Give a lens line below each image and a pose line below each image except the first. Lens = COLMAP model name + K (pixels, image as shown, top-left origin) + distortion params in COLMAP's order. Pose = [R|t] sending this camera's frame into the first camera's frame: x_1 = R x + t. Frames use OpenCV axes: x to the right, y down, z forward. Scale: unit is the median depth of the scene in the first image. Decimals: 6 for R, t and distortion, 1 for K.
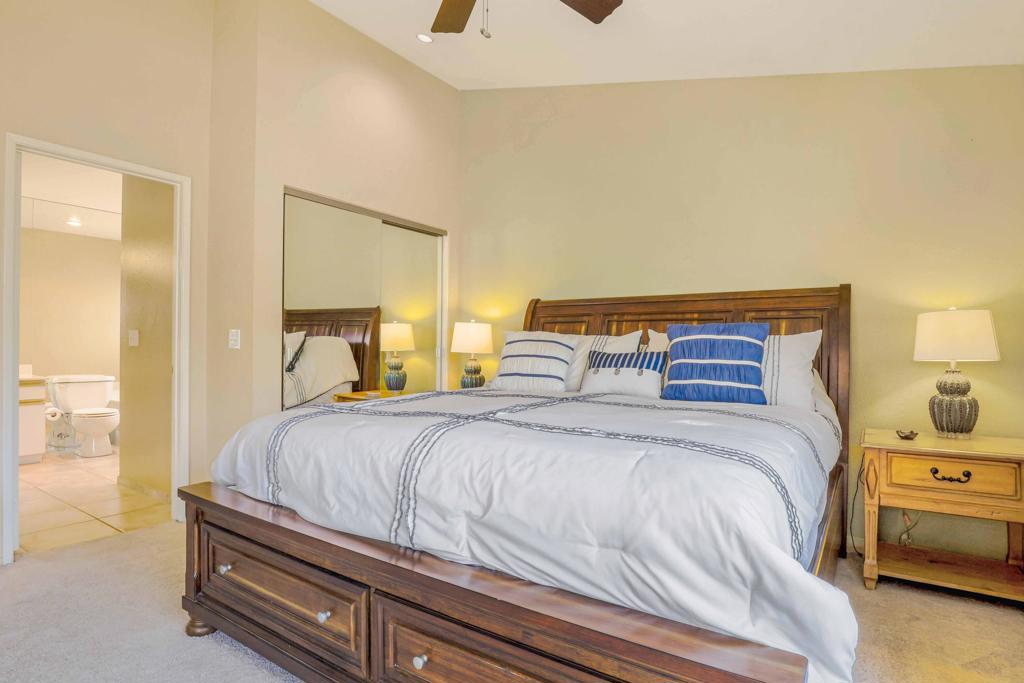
lens RADIAL K [[542.7, 0, 510.4], [0, 542.7, 353.0], [0, 0, 1]] dist [-0.049863, 0.000092]
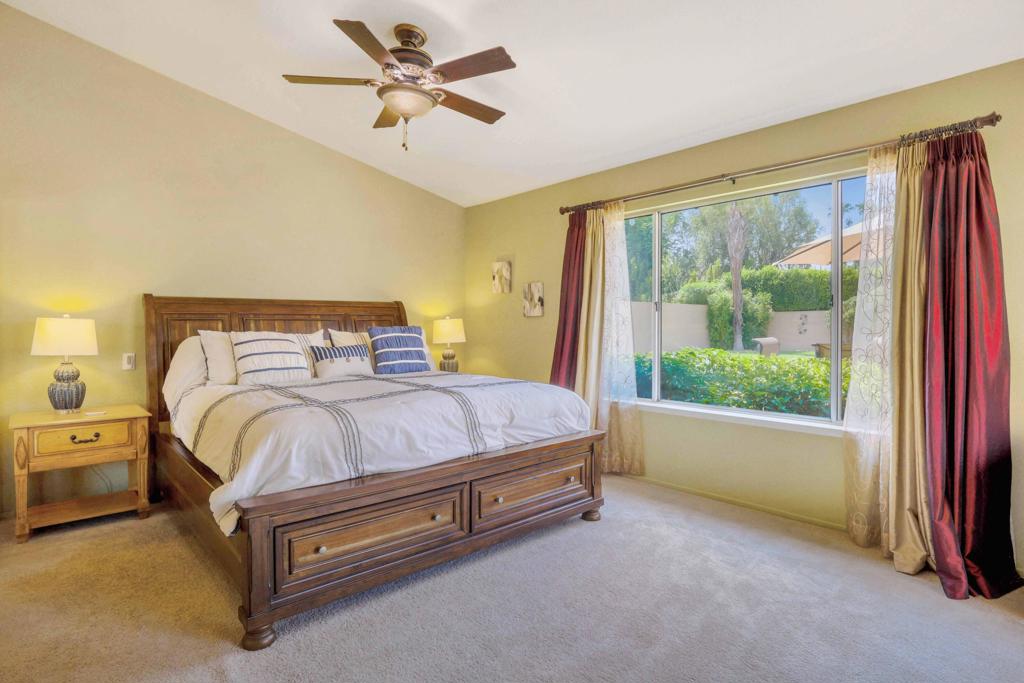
lens RADIAL K [[540.4, 0, 512.0], [0, 540.4, 341.5], [0, 0, 1]] dist [0.000852, 0.000065]
pose [[0.237317, -0.034472, 0.970820, -1.129392], [0.022534, 0.999297, 0.029974, -0.047933], [-0.971171, 0.014763, 0.237927, 0.244958]]
